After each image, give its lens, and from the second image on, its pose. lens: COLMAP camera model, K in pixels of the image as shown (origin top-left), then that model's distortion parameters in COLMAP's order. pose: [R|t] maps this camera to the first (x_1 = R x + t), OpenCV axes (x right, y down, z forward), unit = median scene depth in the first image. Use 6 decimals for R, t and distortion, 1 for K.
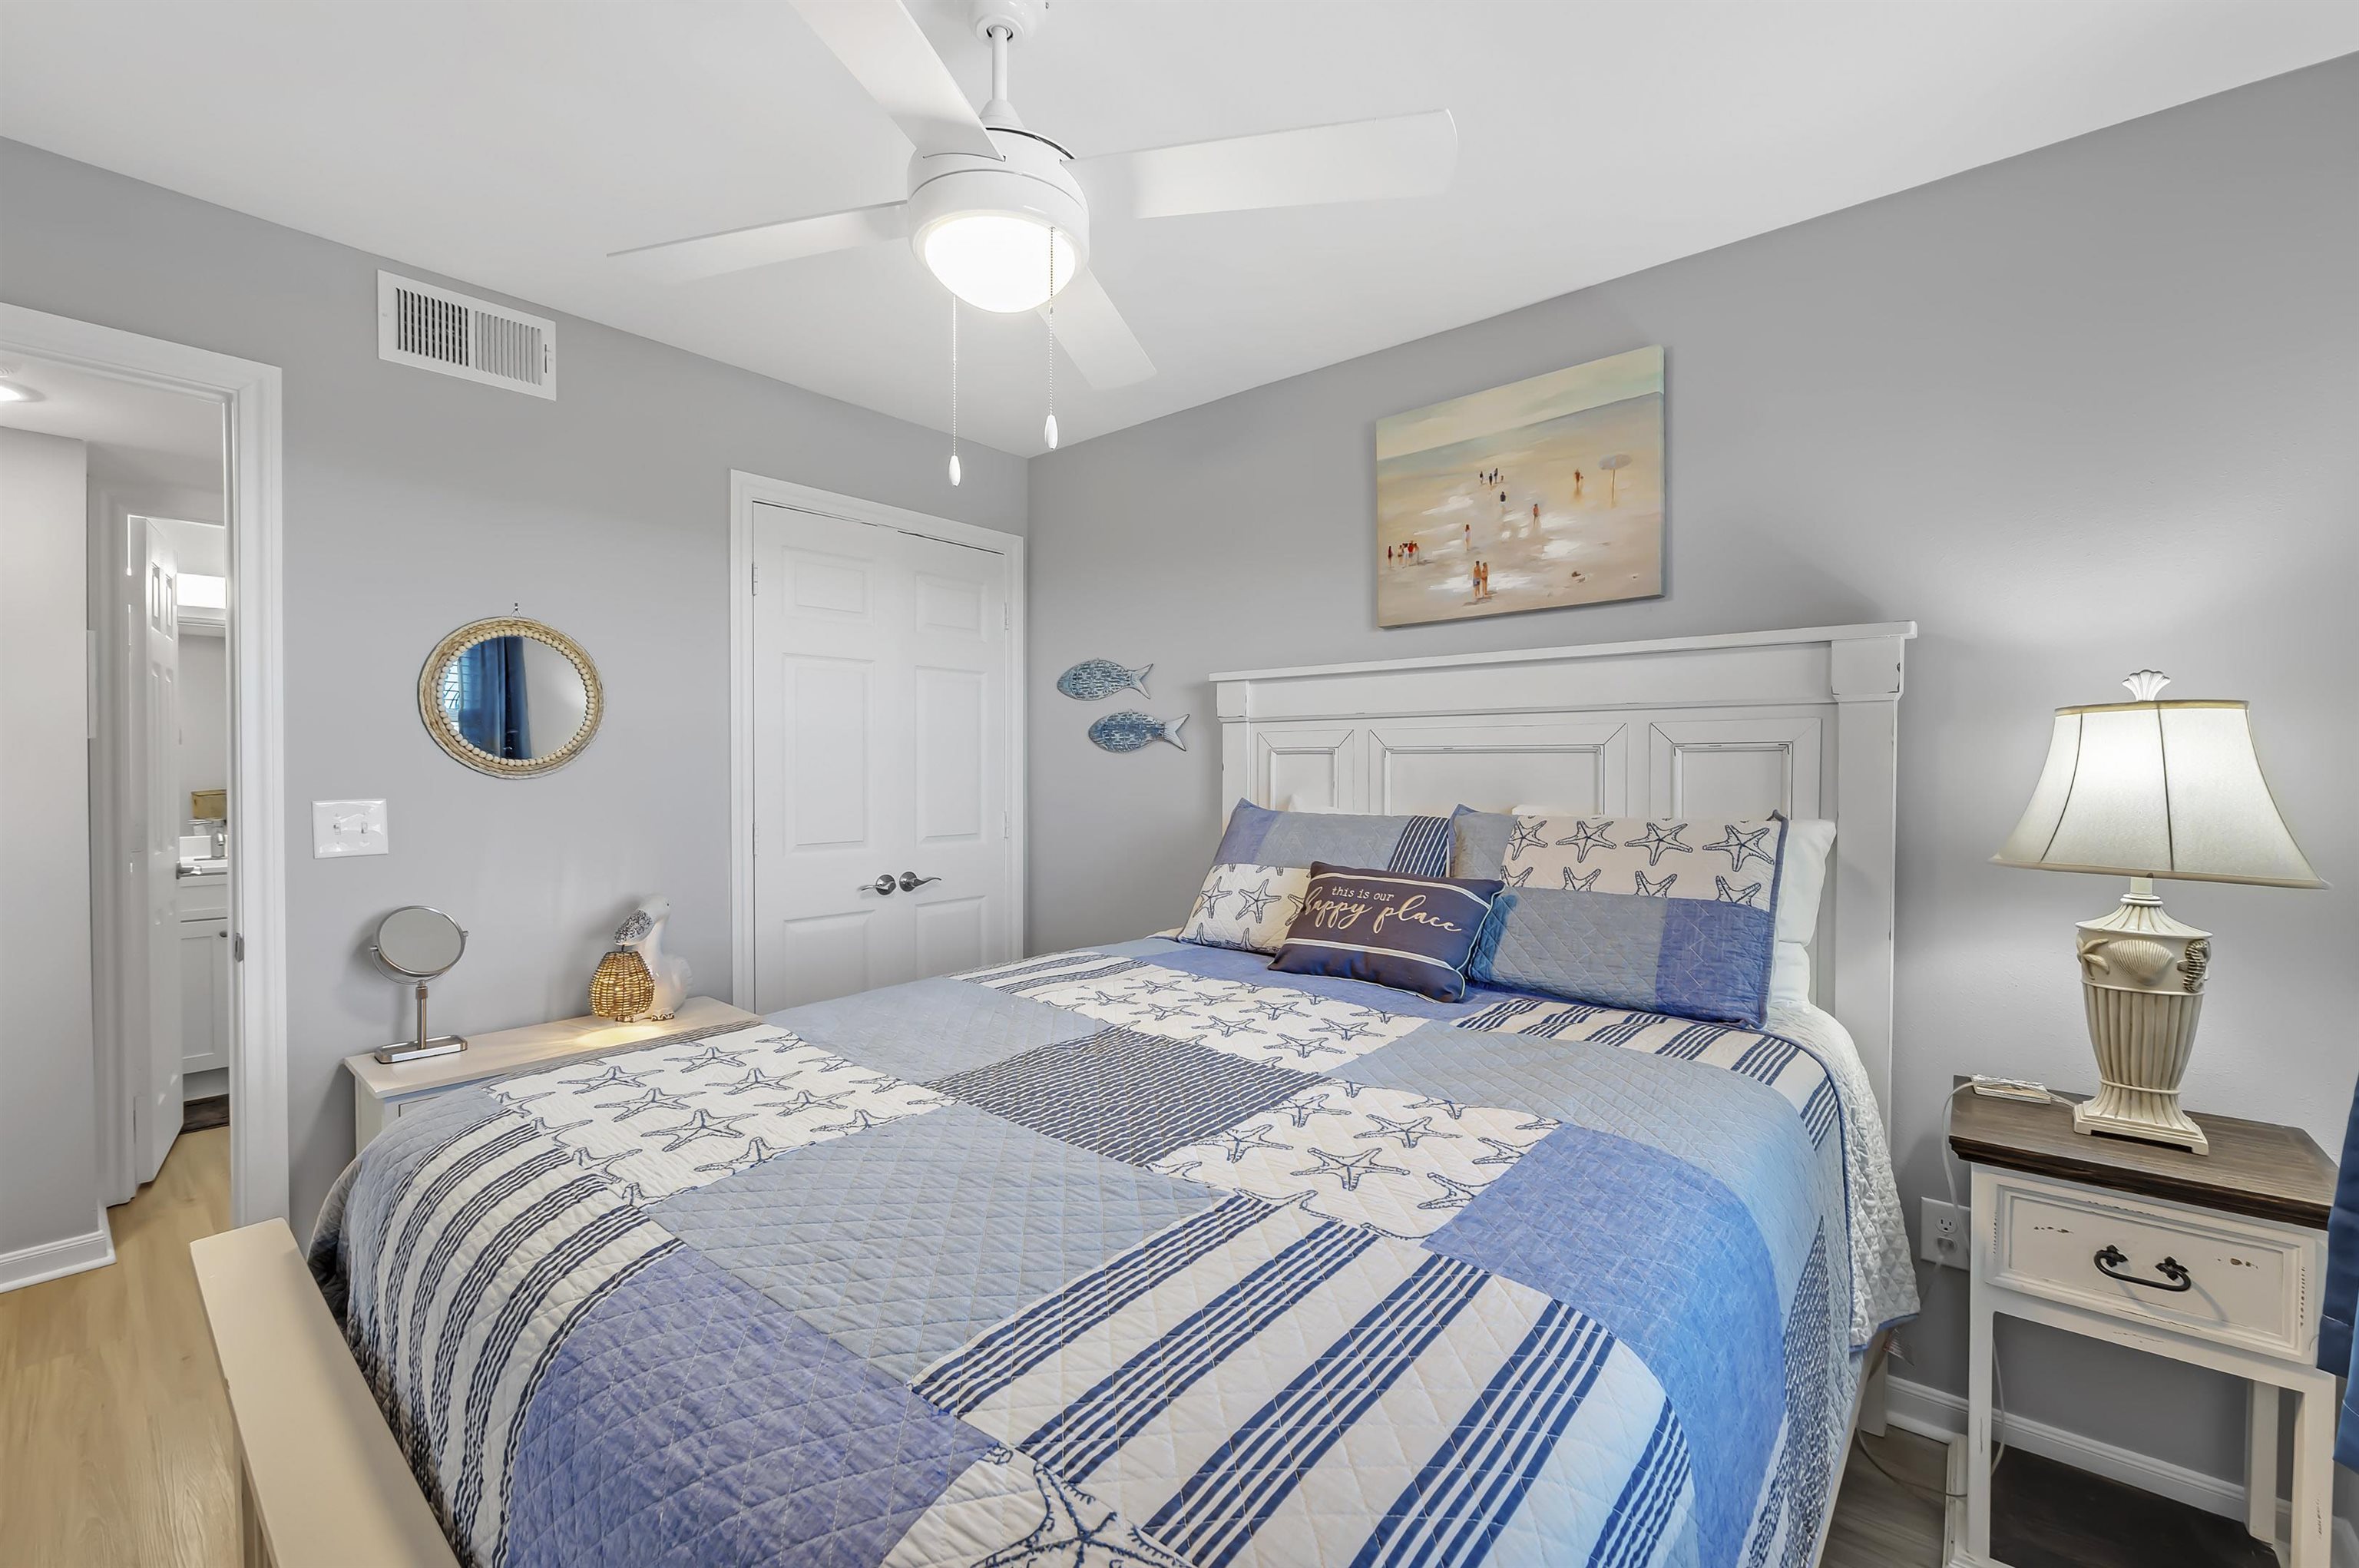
lens RADIAL K [[961.7, 0, 1182.9], [0, 961.7, 783.1], [0, 0, 1]] dist [-0.009982, -0.000429]
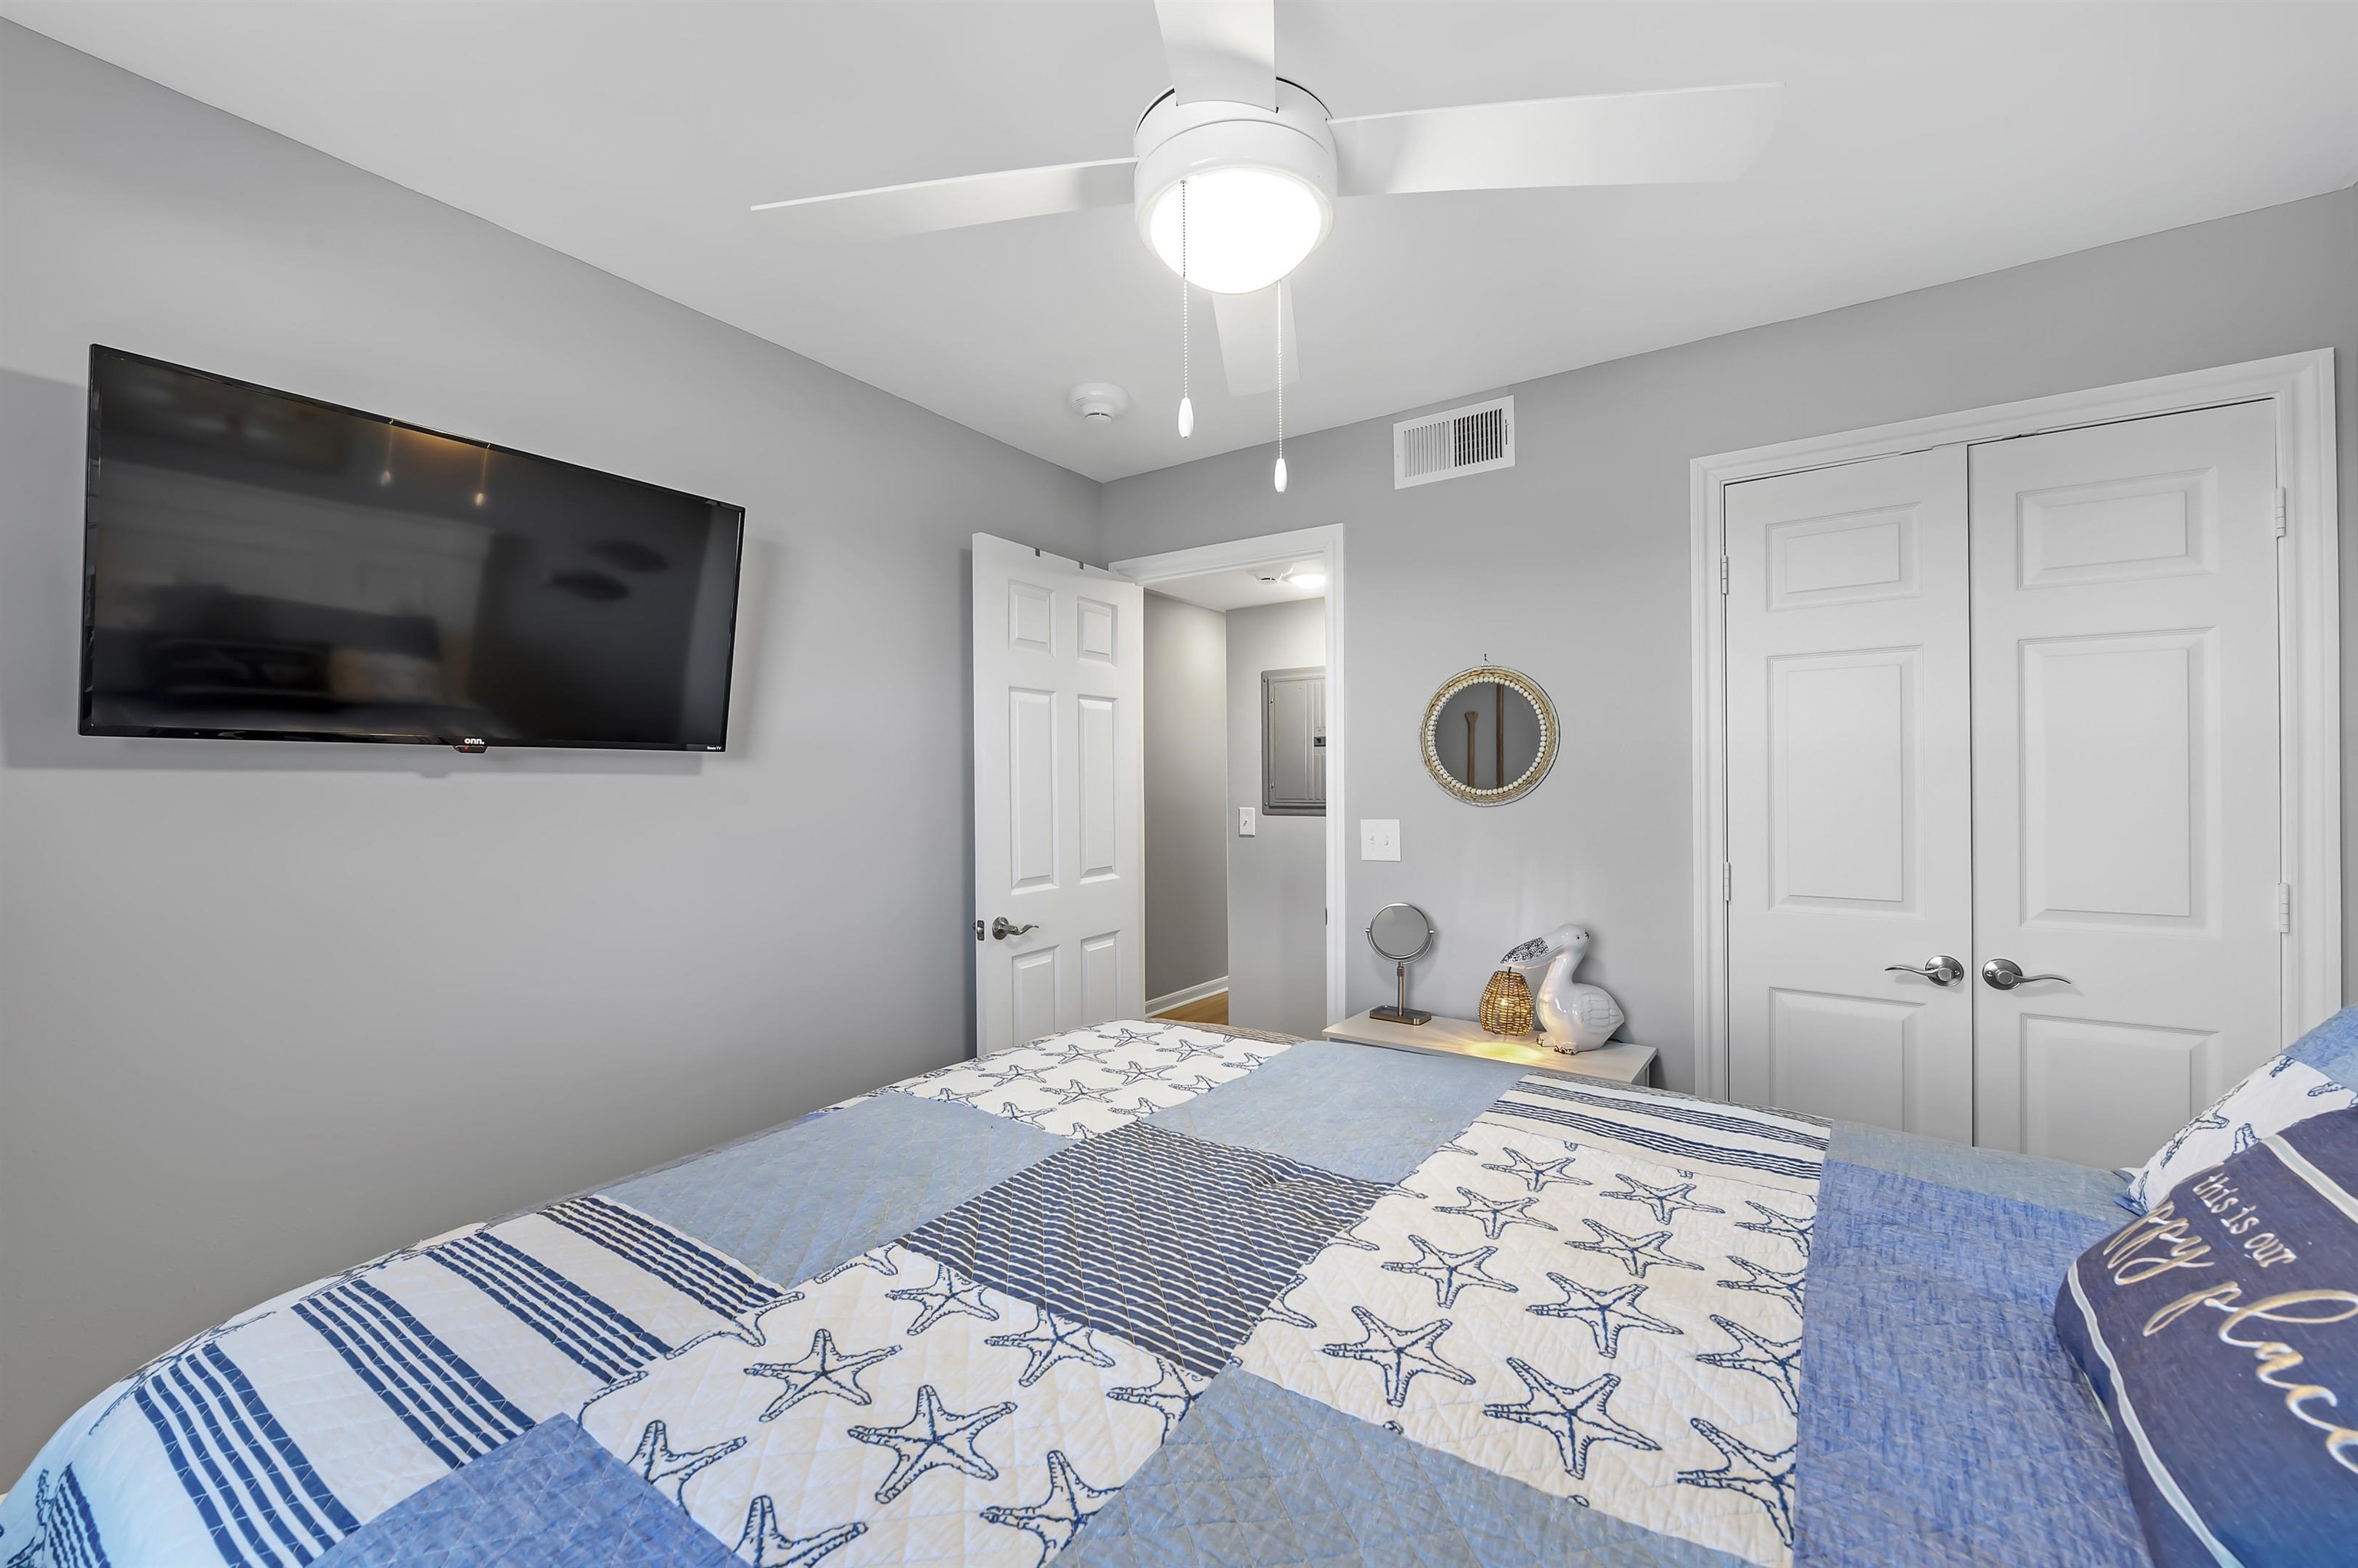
lens RADIAL K [[949.4, 0, 1184.5], [0, 949.4, 772.8], [0, 0, 1]] dist [-0.006013, -0.001379]
pose [[0.092306, -0.013777, -0.995635, 0.639391], [-0.014694, 0.999777, -0.015197, -0.033137], [0.995622, 0.016033, 0.092083, 0.837635]]
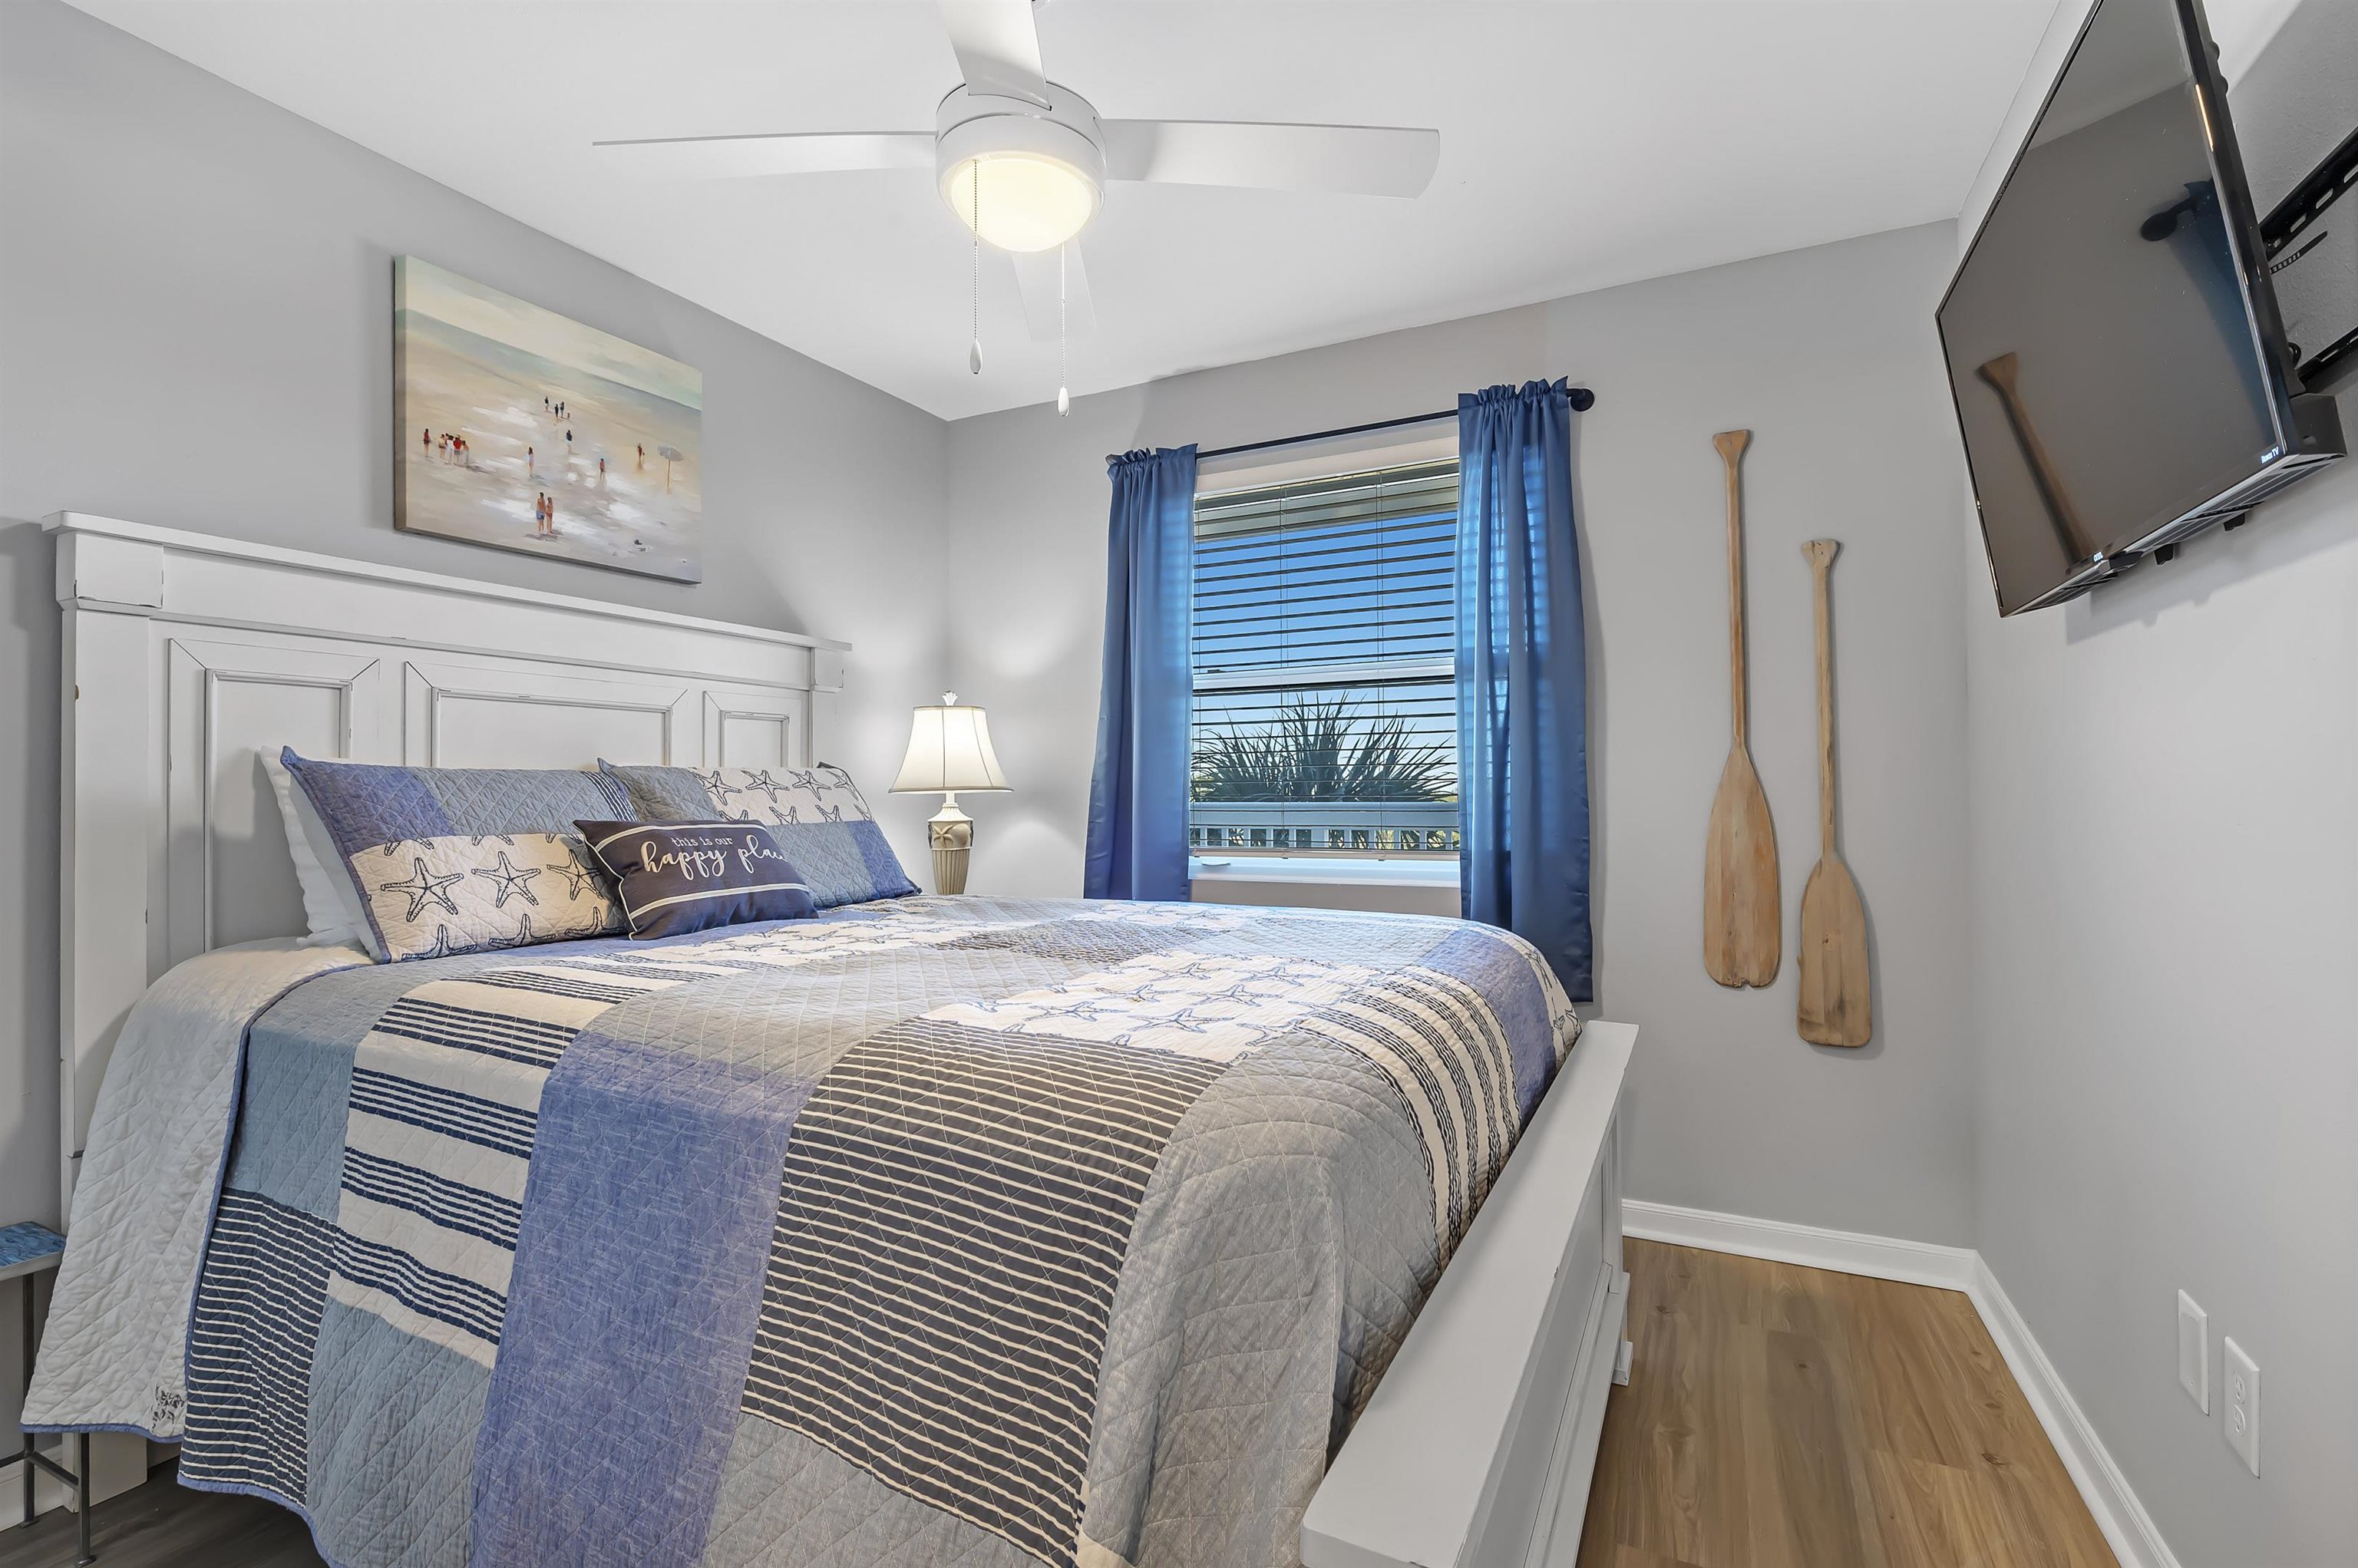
lens RADIAL K [[1054.9, 0, 1173.6], [0, 1054.9, 785.8], [0, 0, 1]] dist [-0.010347, -0.000147]
pose [[-0.224670, 0.008200, 0.974400, -1.286912], [0.026556, 0.999645, -0.002289, 0.102384], [-0.974073, 0.025362, -0.224808, 1.063603]]
